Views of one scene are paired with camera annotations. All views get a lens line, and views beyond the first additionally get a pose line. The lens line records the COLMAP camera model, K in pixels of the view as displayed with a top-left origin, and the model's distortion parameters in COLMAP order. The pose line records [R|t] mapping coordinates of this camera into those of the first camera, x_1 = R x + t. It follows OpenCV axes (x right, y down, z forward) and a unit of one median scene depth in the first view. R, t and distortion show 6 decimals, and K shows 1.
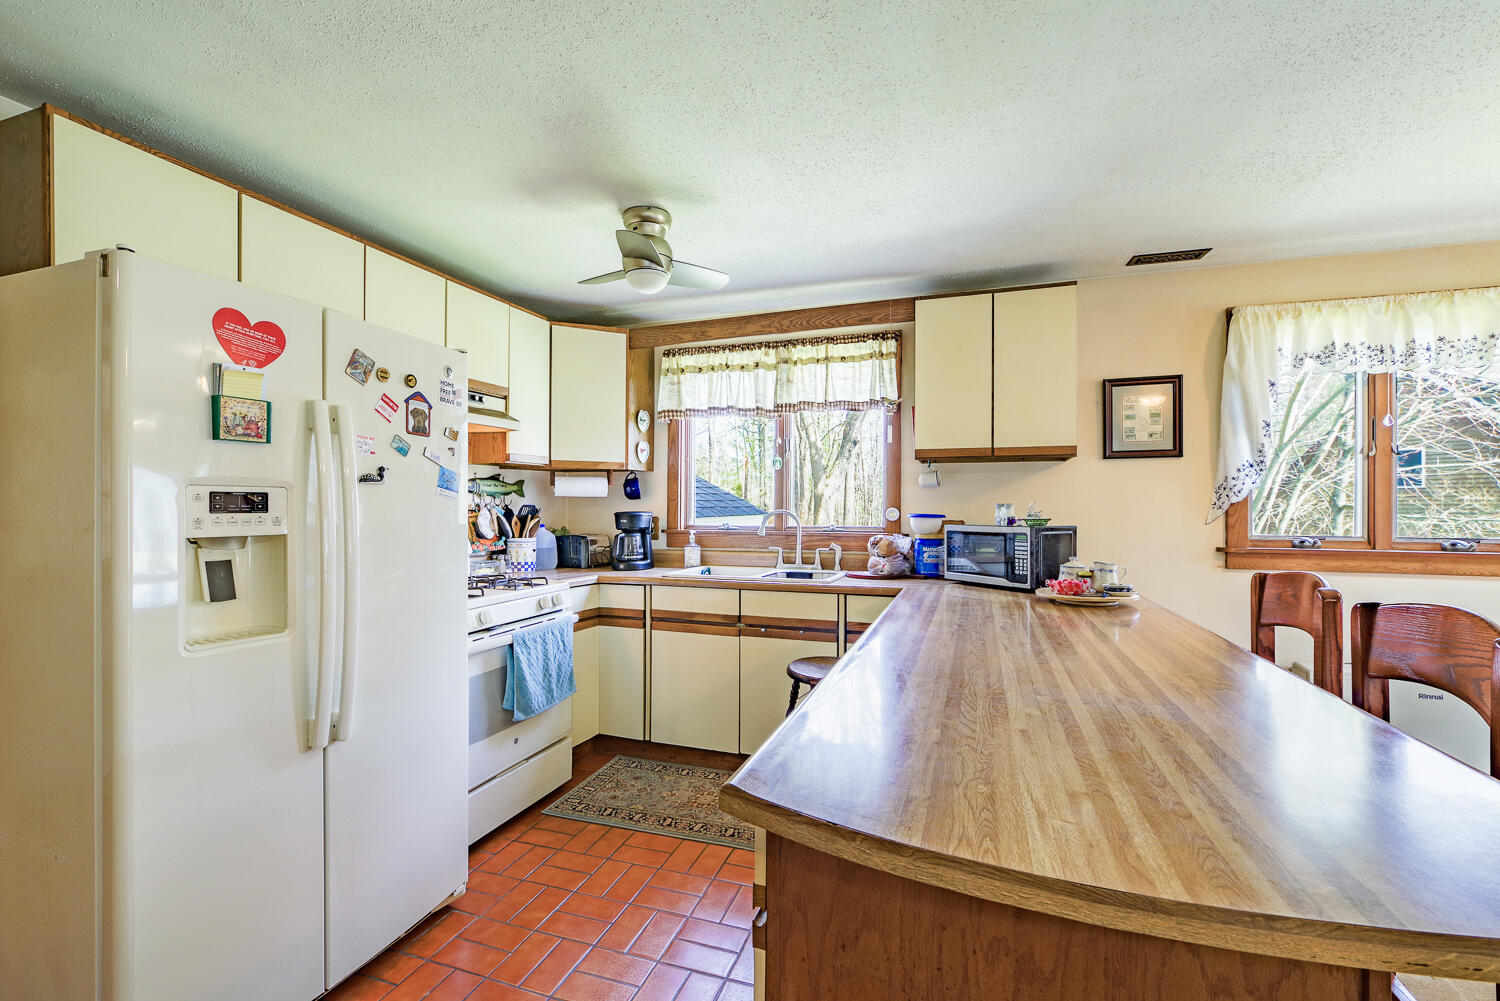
lens RADIAL K [[655.2, 0, 750.8], [0, 655.2, 508.7], [0, 0, 1]] dist [-0.001389, -0.000186]
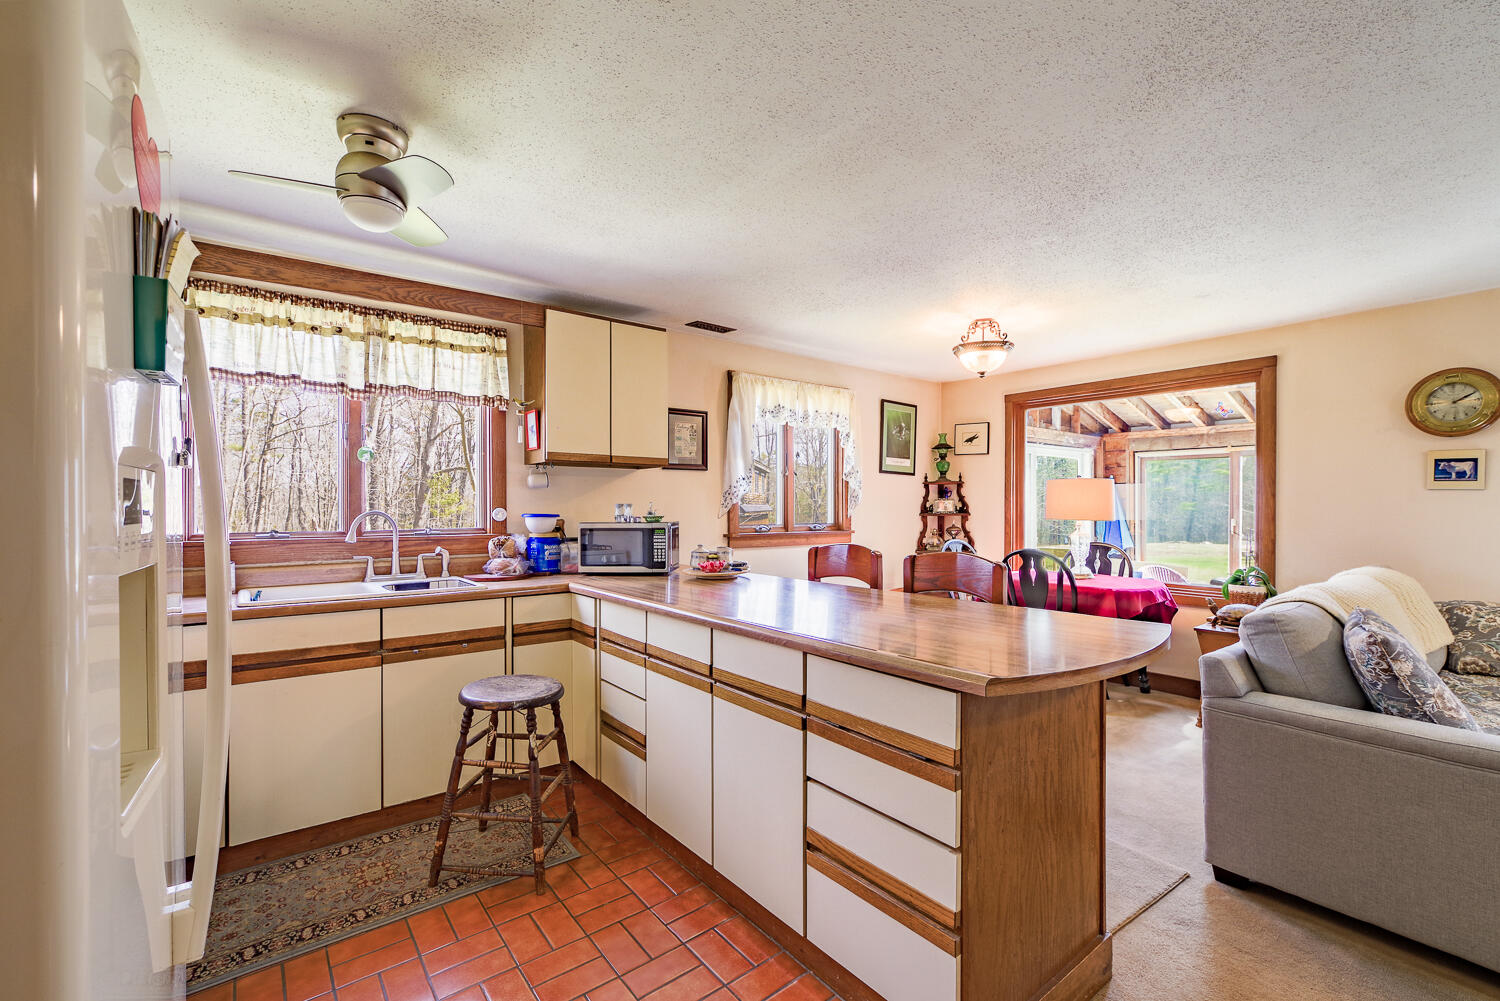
lens RADIAL K [[655.2, 0, 750.8], [0, 655.2, 508.7], [0, 0, 1]] dist [-0.001389, -0.000186]
pose [[0.534901, -0.004974, 0.844900, -0.424337], [0.004638, 0.999985, 0.002951, -0.001435], [-0.844902, 0.002340, 0.534916, 0.157323]]
